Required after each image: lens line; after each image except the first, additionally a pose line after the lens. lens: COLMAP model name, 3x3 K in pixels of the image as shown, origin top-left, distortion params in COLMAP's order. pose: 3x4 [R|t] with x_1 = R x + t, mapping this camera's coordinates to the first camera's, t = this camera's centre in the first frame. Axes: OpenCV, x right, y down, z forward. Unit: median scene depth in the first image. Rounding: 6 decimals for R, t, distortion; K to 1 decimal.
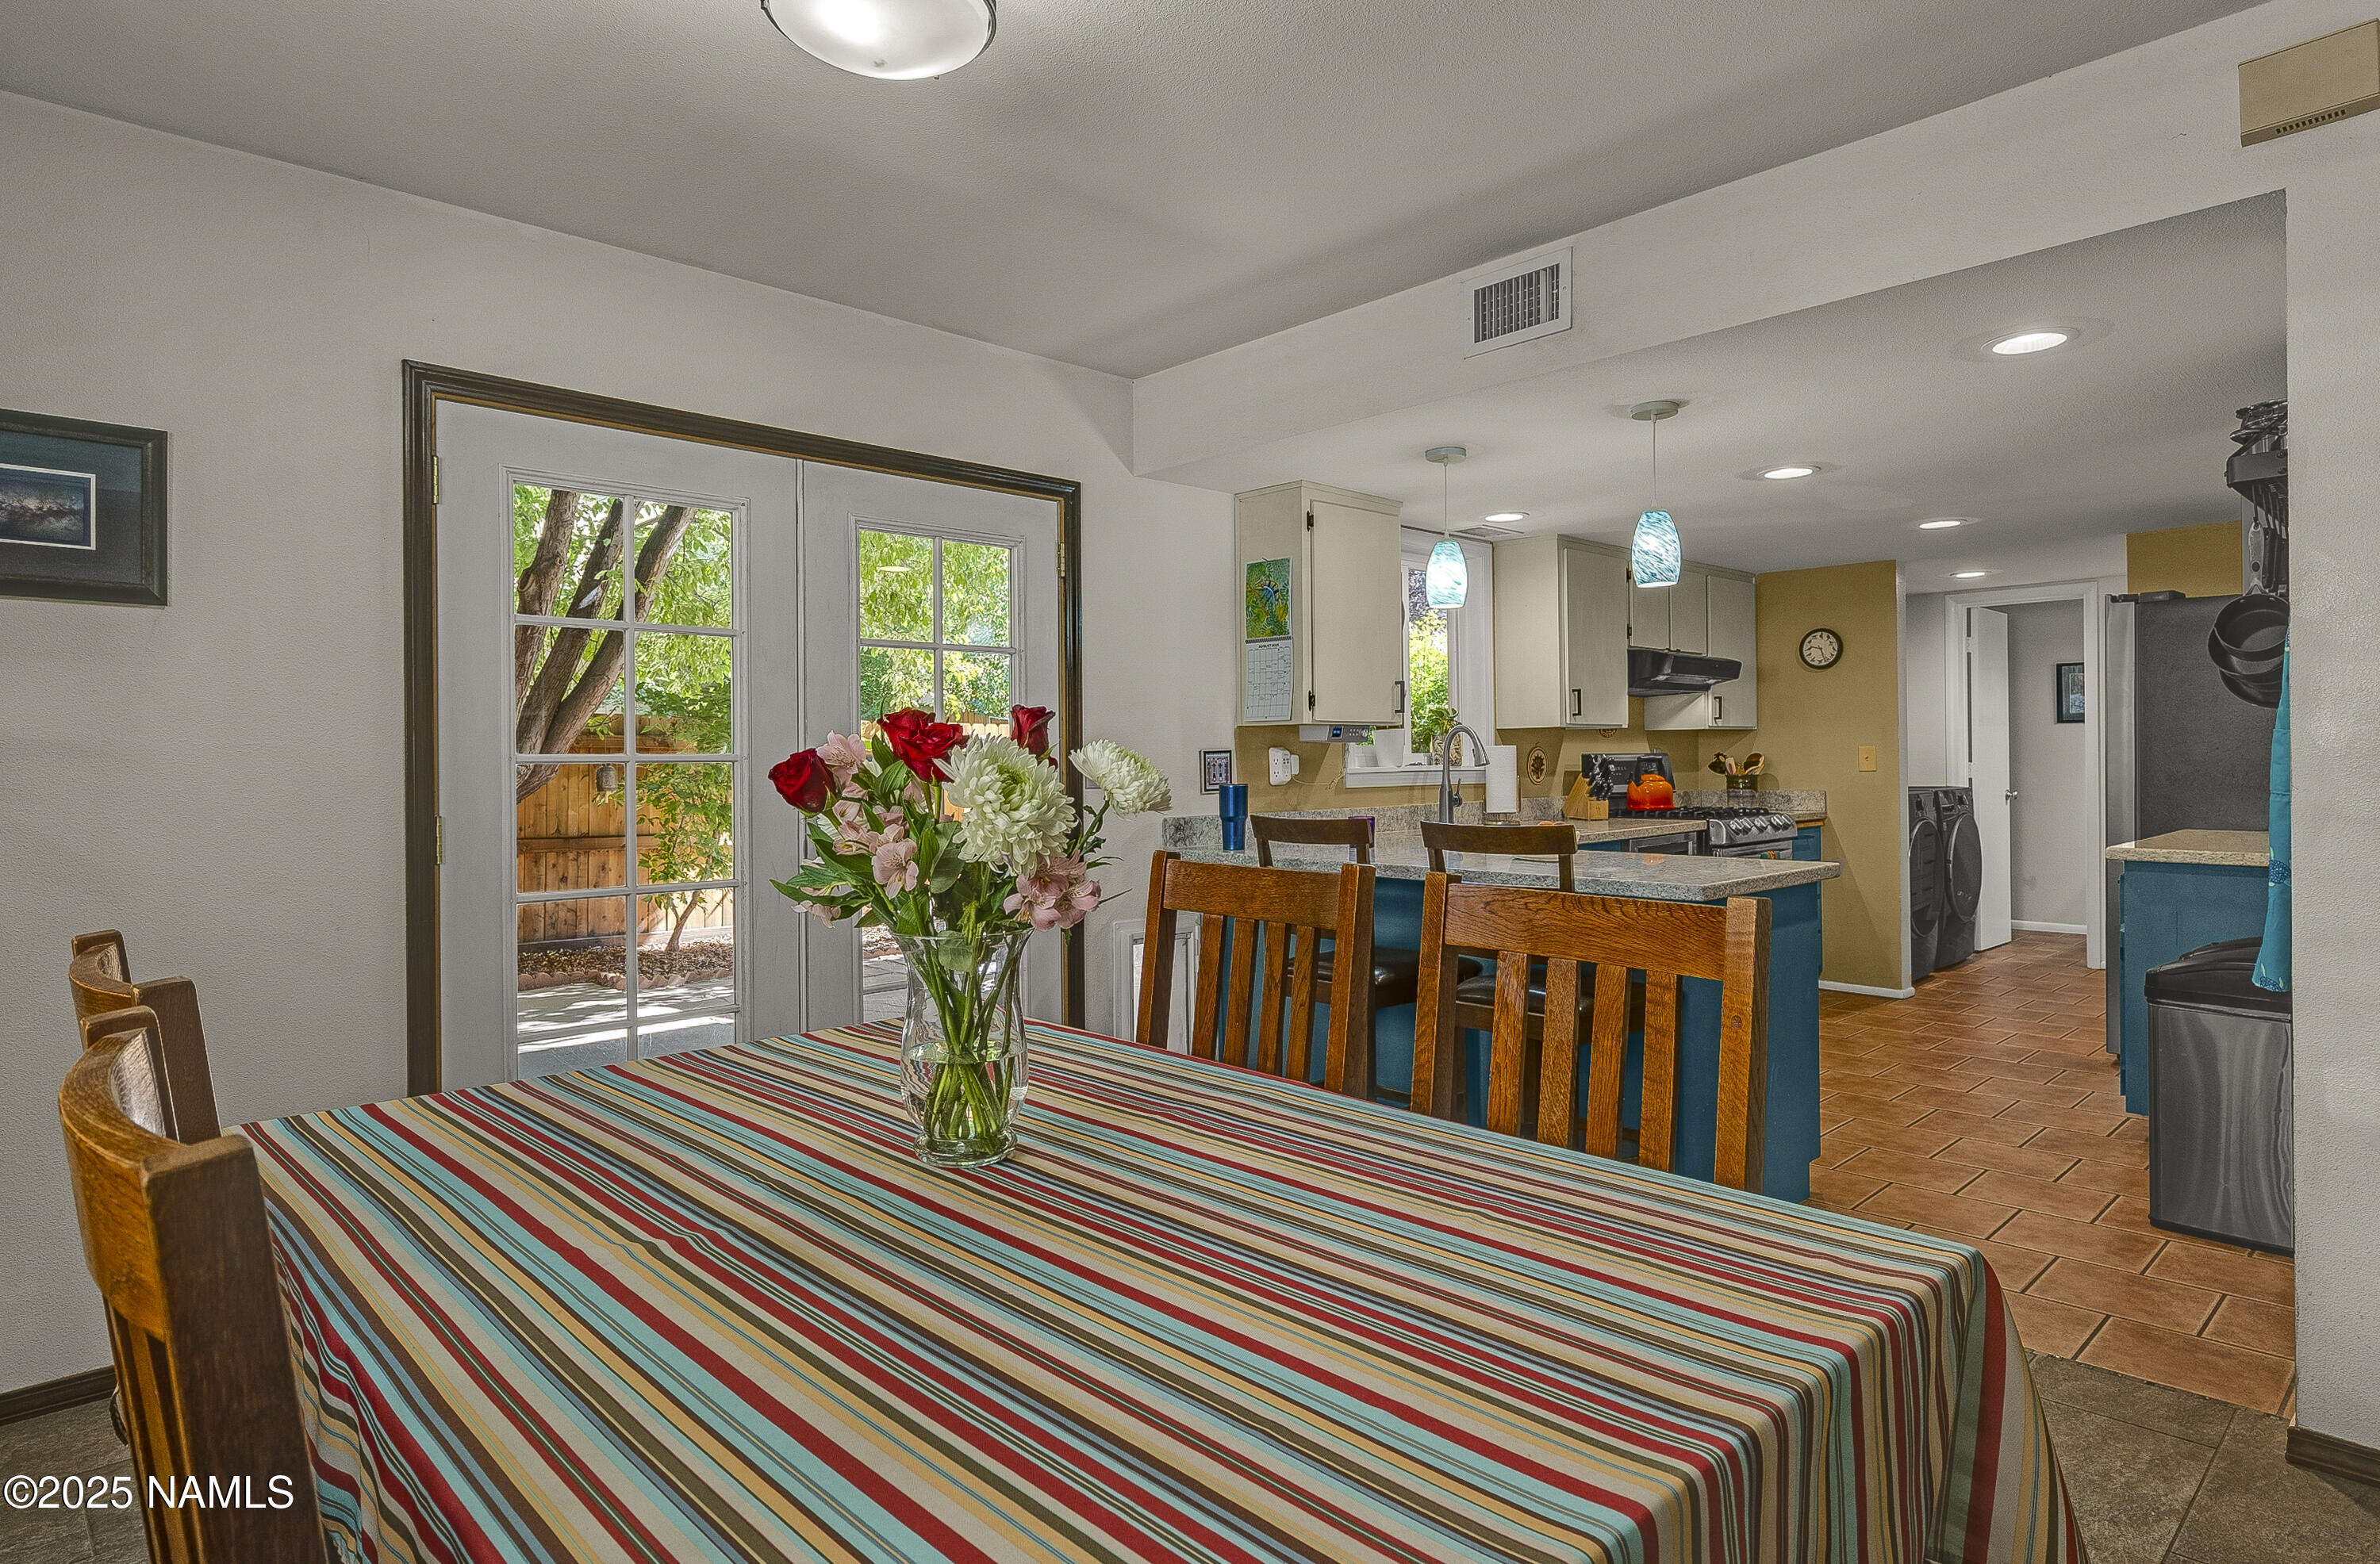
lens RADIAL K [[1315.2, 0, 1146.0], [0, 1315.2, 760.0], [0, 0, 1]] dist [0.003934, 0.000086]
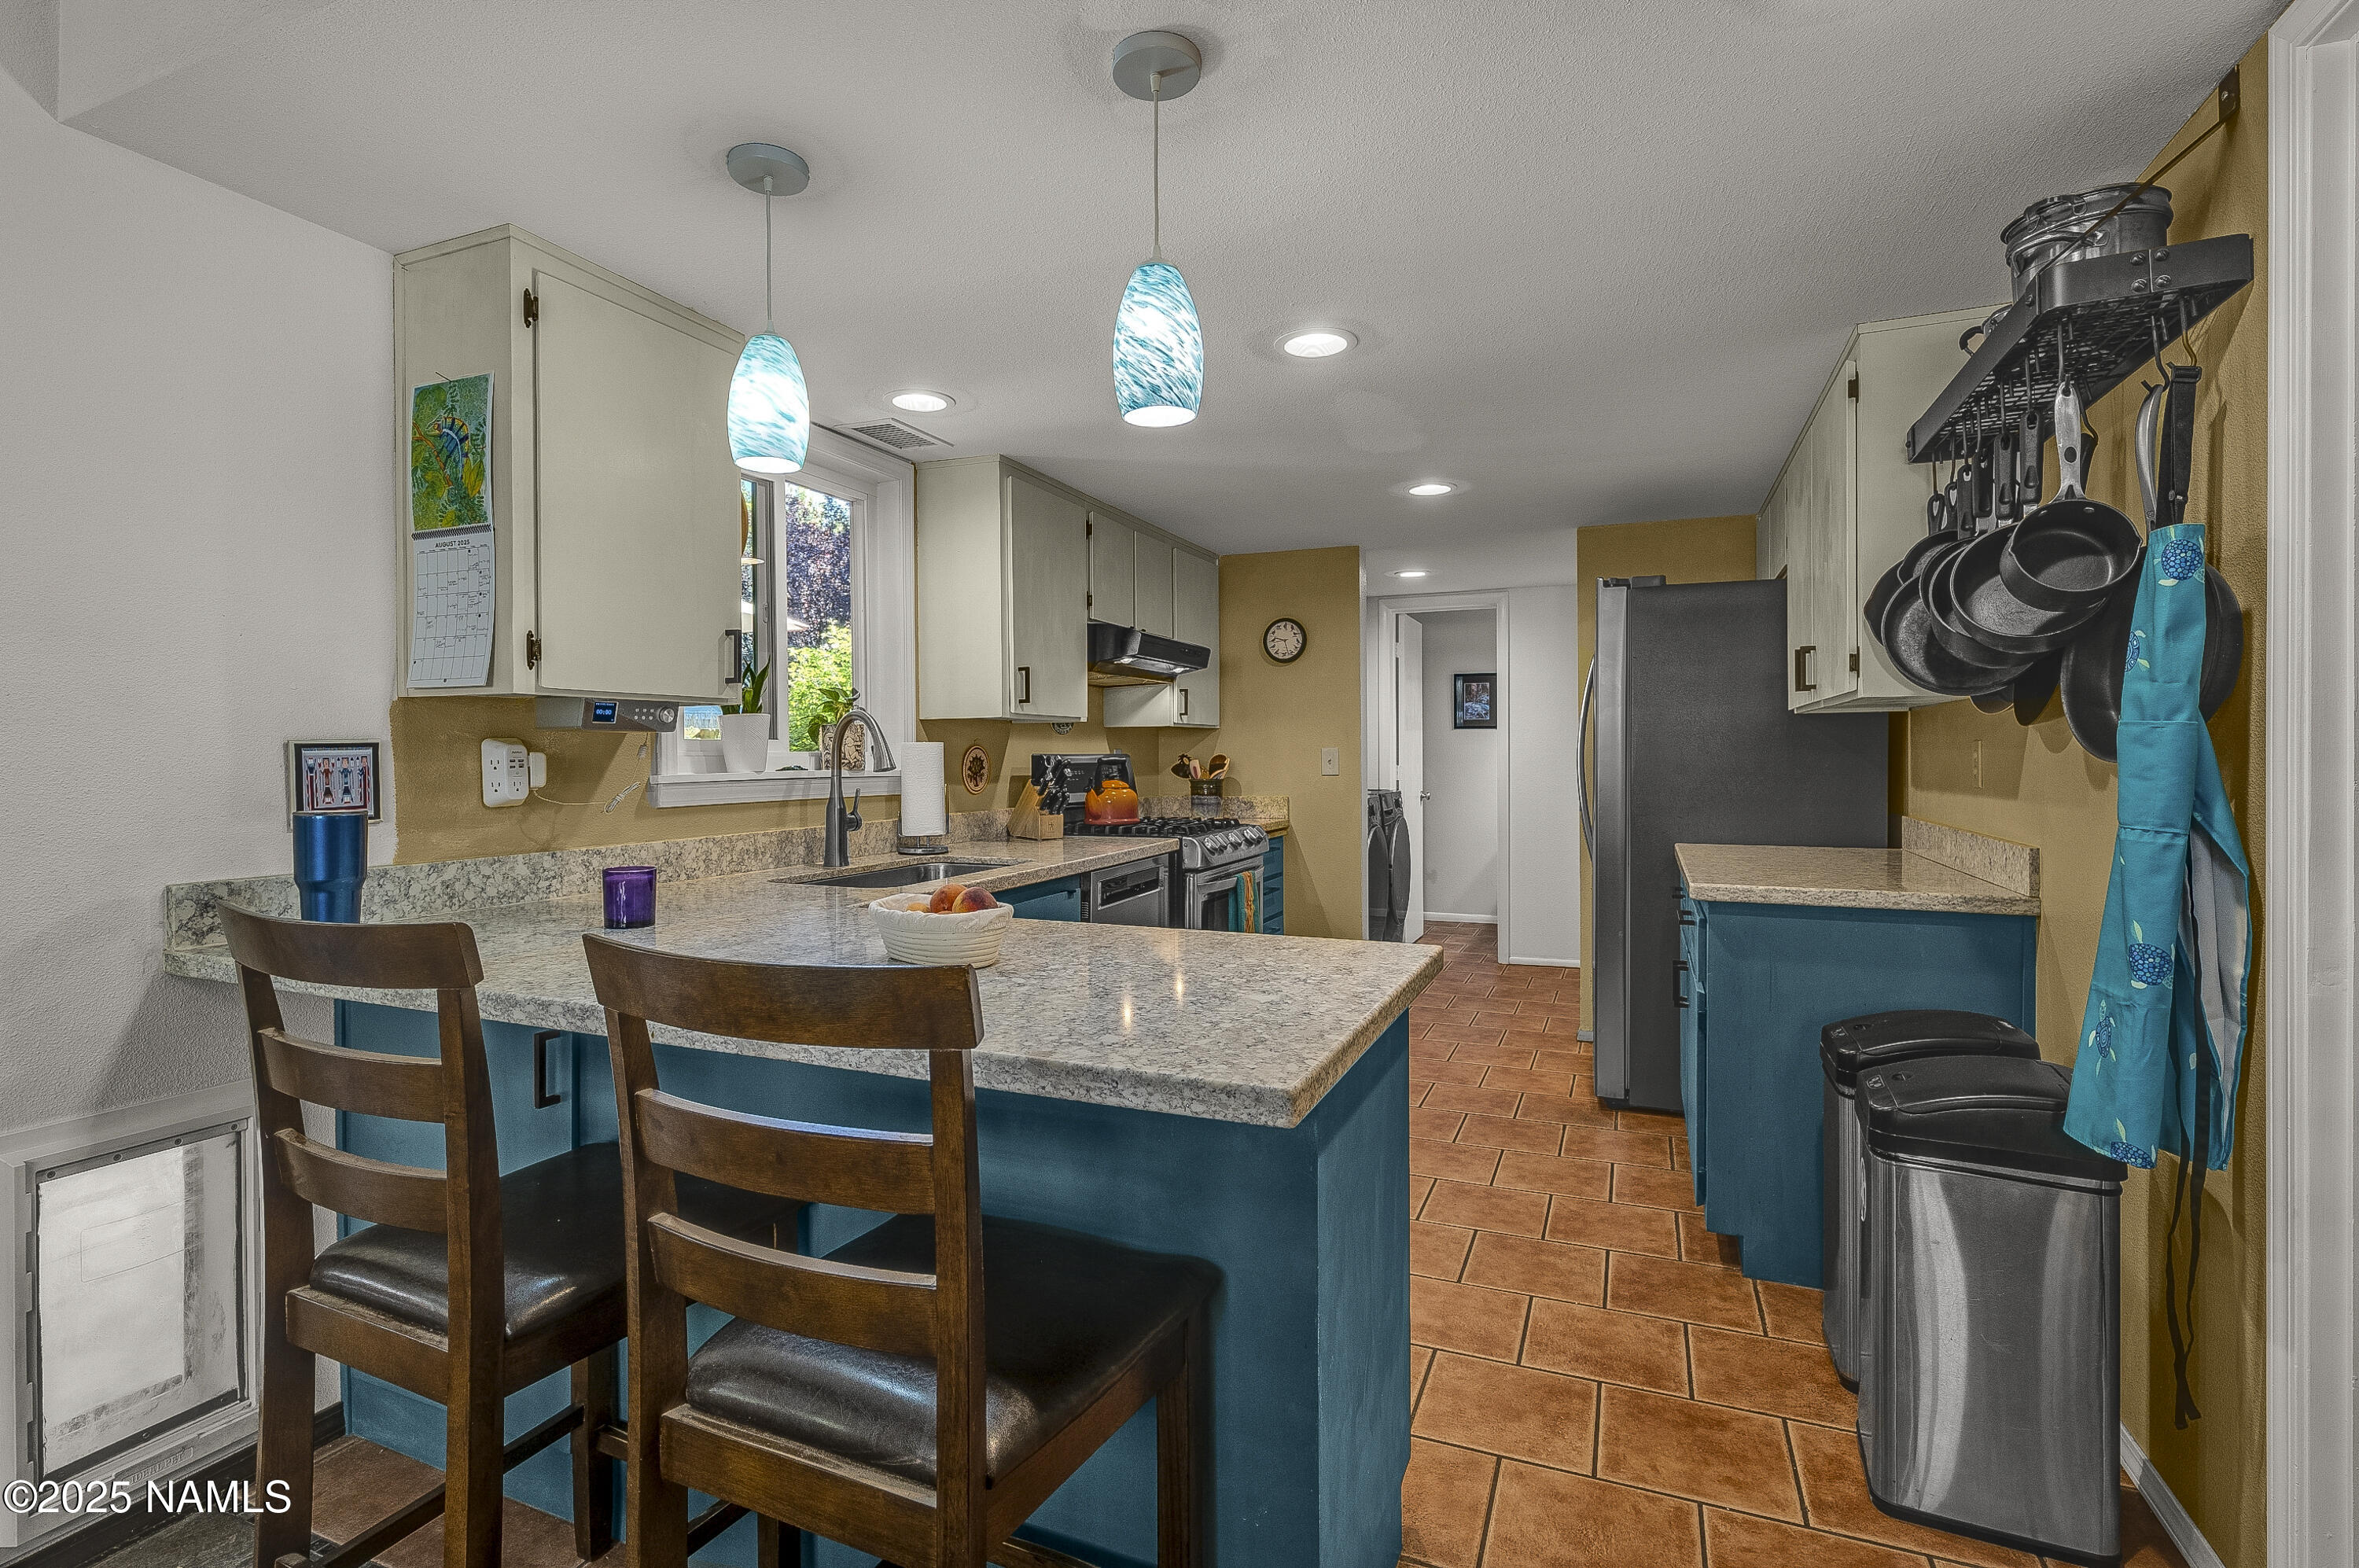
lens RADIAL K [[1123.8, 0, 1153.9], [0, 1123.8, 766.8], [0, 0, 1]] dist [0.001802, 0.000427]
pose [[0.913238, 0.002286, 0.407420, 0.131929], [-0.005127, 0.999970, 0.005881, -0.001576], [-0.407394, -0.007460, 0.913222, 0.378754]]
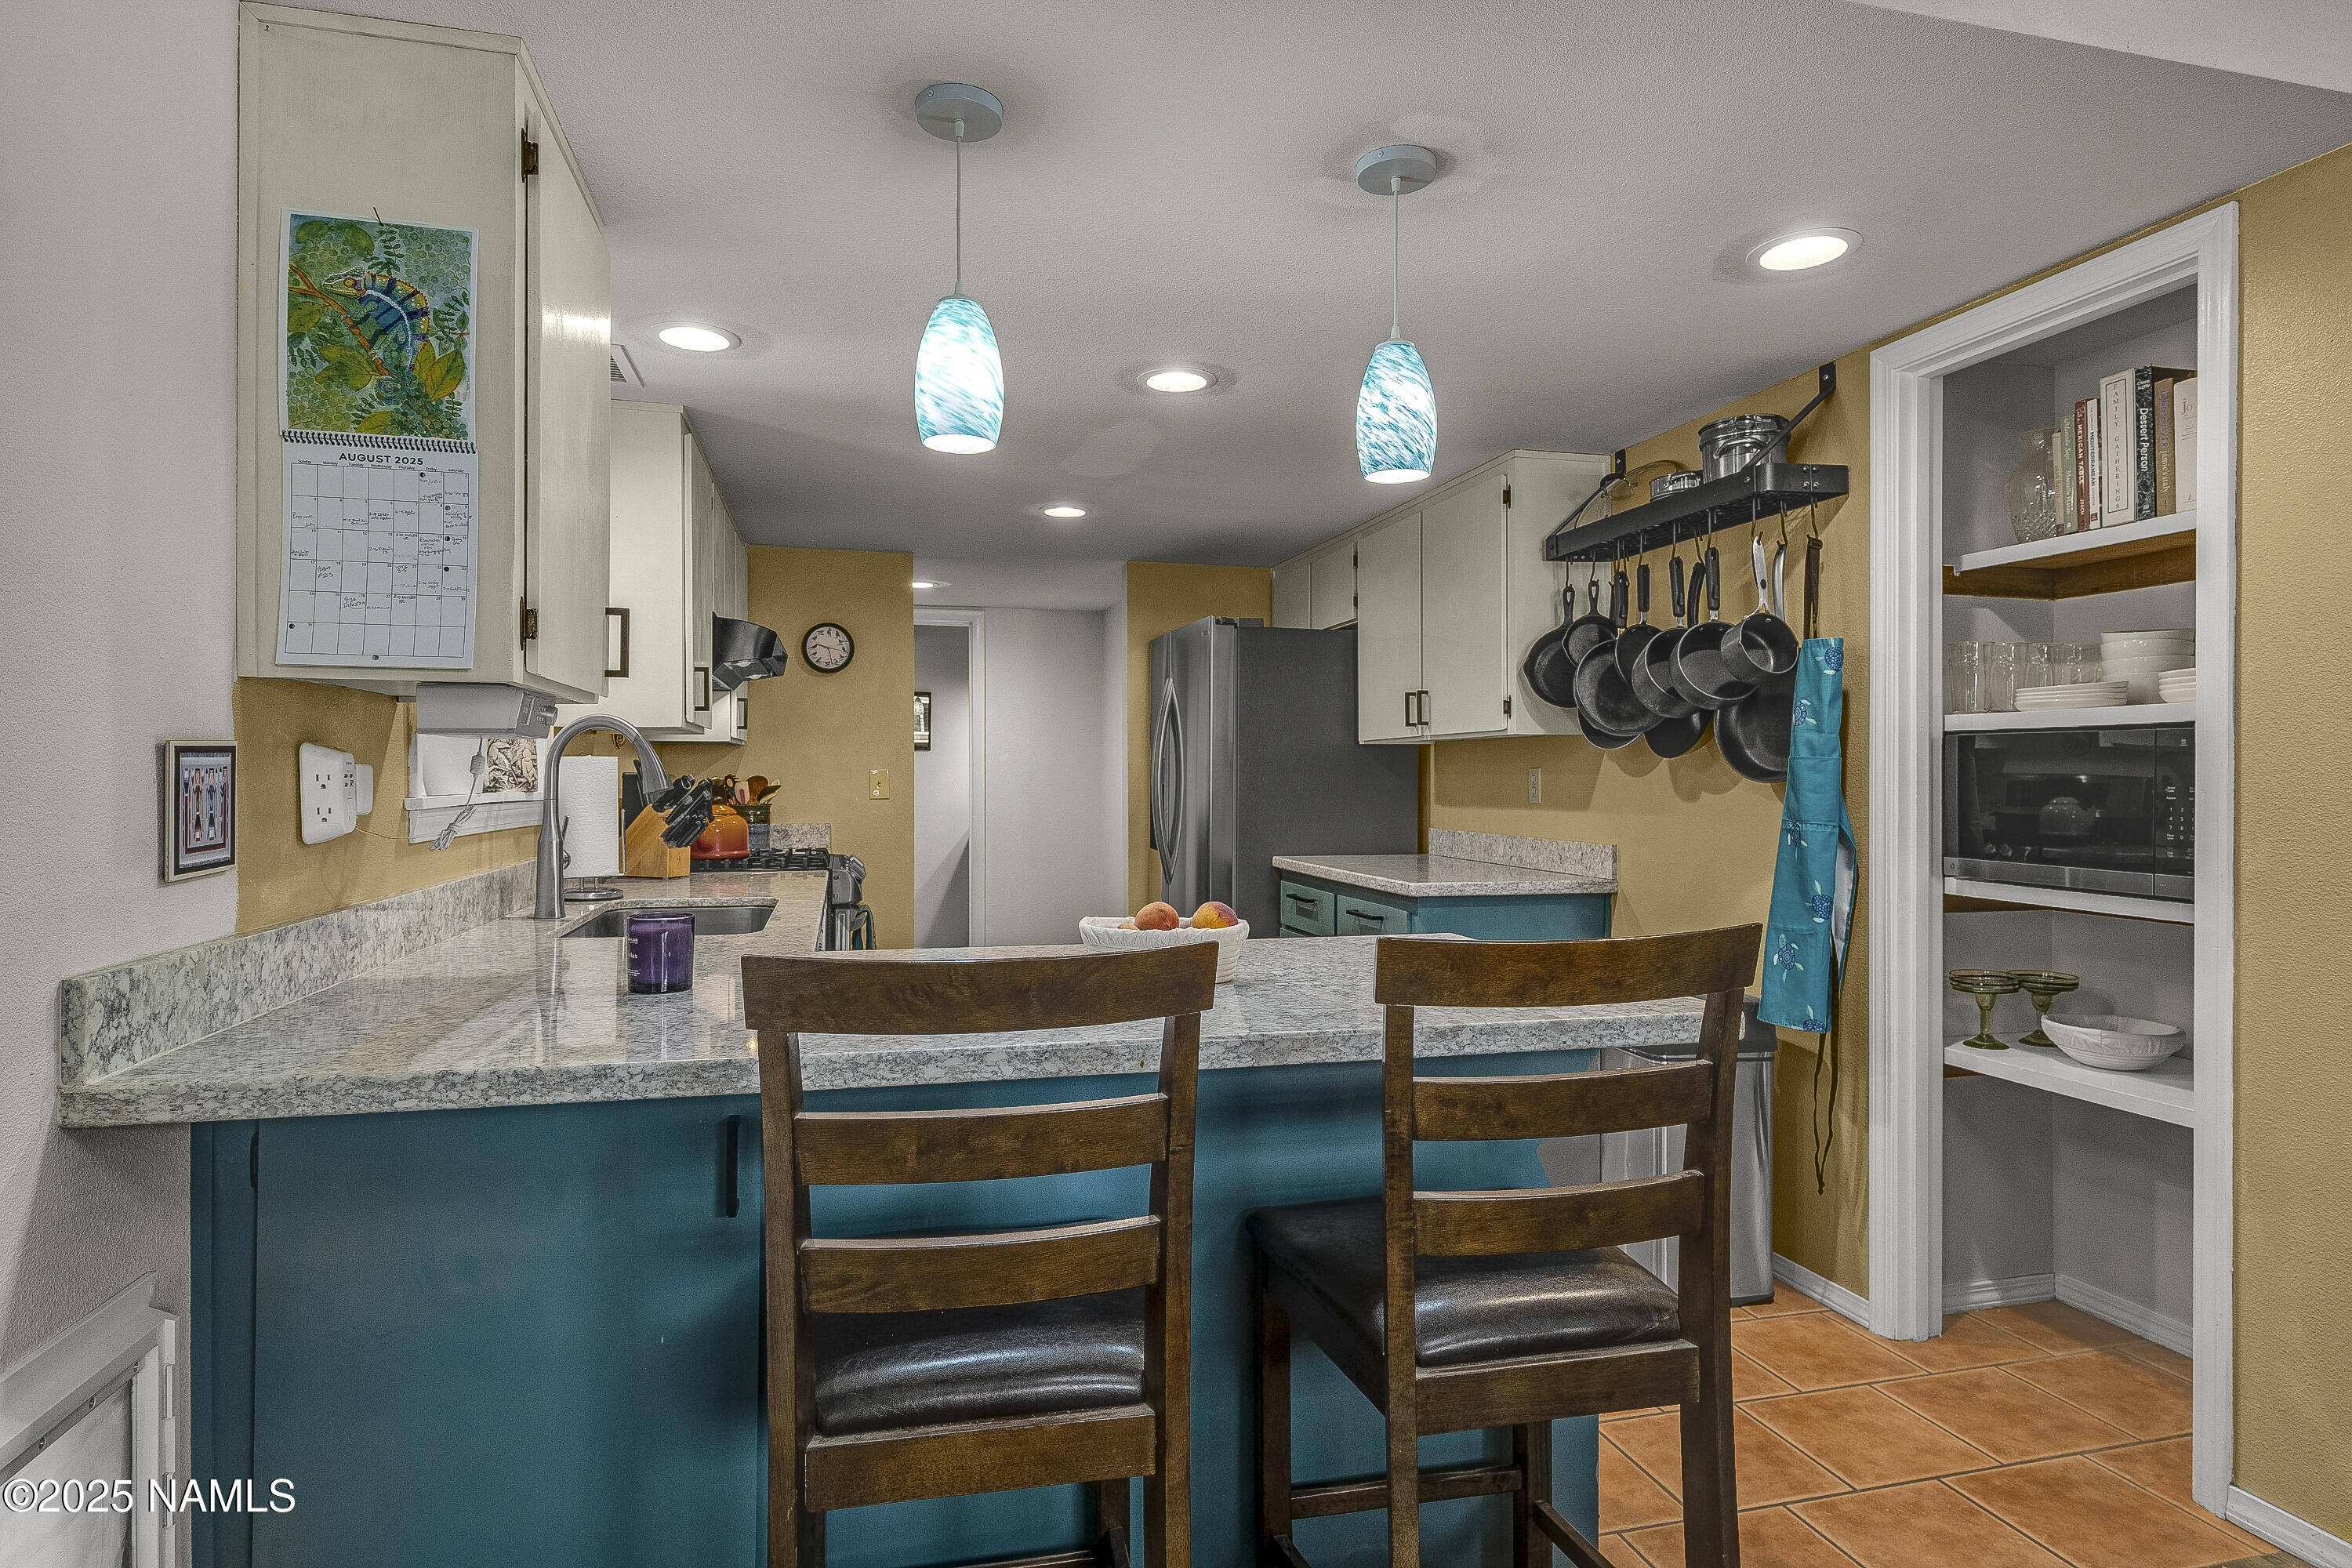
lens RADIAL K [[1274.2, 0, 1176.0], [0, 1274.2, 784.0], [0, 0, 1]] dist [-0.001781, -0.000139]
pose [[0.470990, 0.006938, 0.882111, -0.087900], [-0.005551, 0.999973, -0.004901, 0.002080], [-0.882121, -0.002588, 0.471016, 0.511638]]
